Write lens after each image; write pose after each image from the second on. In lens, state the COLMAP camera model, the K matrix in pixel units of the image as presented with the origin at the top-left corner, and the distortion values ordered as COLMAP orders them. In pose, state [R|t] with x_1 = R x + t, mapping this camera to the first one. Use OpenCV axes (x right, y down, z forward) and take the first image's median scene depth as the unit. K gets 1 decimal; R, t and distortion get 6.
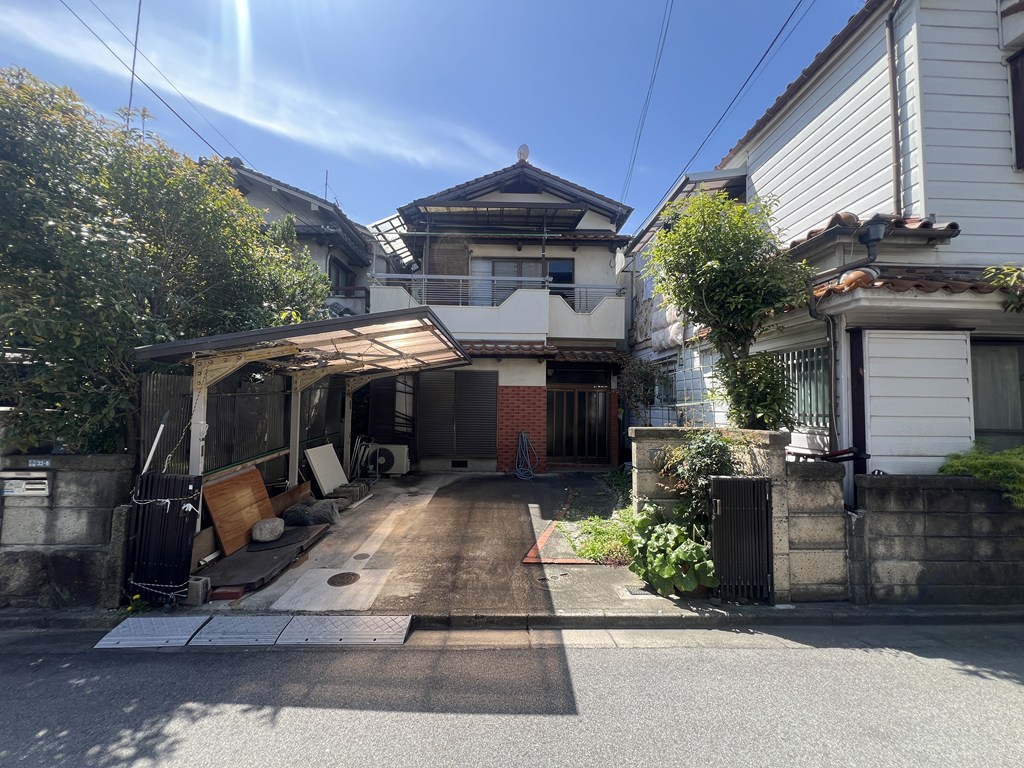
lens RADIAL K [[409.6, 0, 512.0], [0, 409.6, 384.0], [0, 0, 1]] dist [-0.000429, -0.000037]
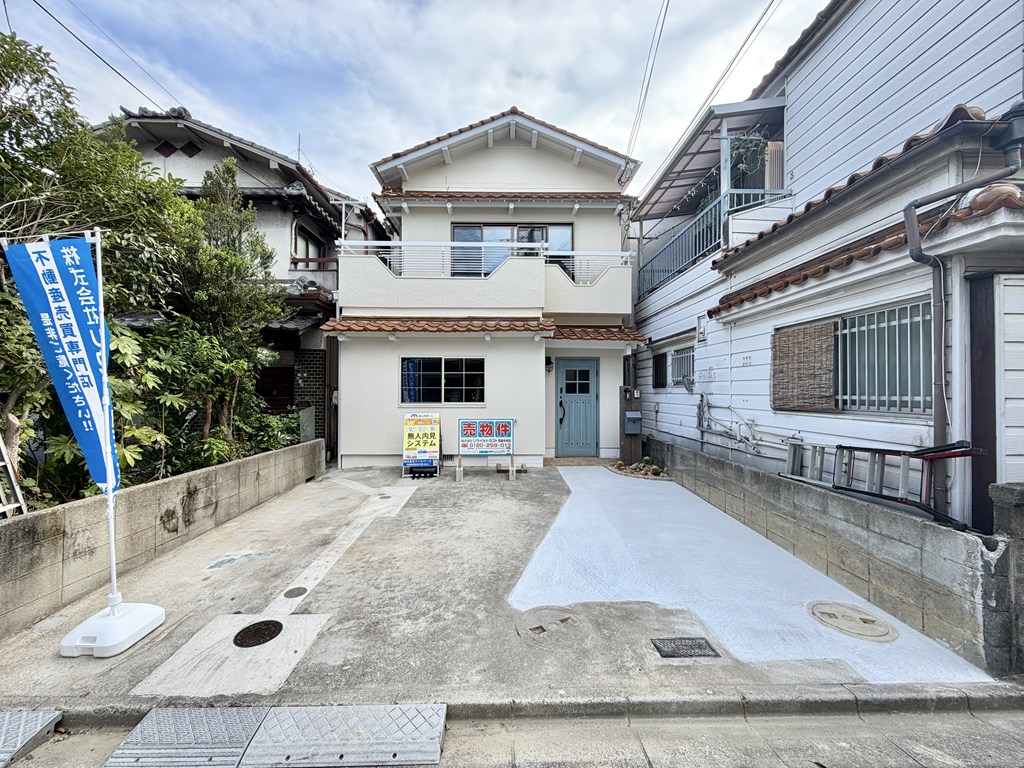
lens RADIAL K [[406.8, 0, 507.8], [0, 406.8, 384.5], [0, 0, 1]] dist [0.002345, 0.000346]
pose [[0.999902, -0.011346, -0.008175, 0.016148], [0.011631, 0.999296, 0.035679, 0.008743], [0.007764, -0.035771, 0.999330, 0.133469]]
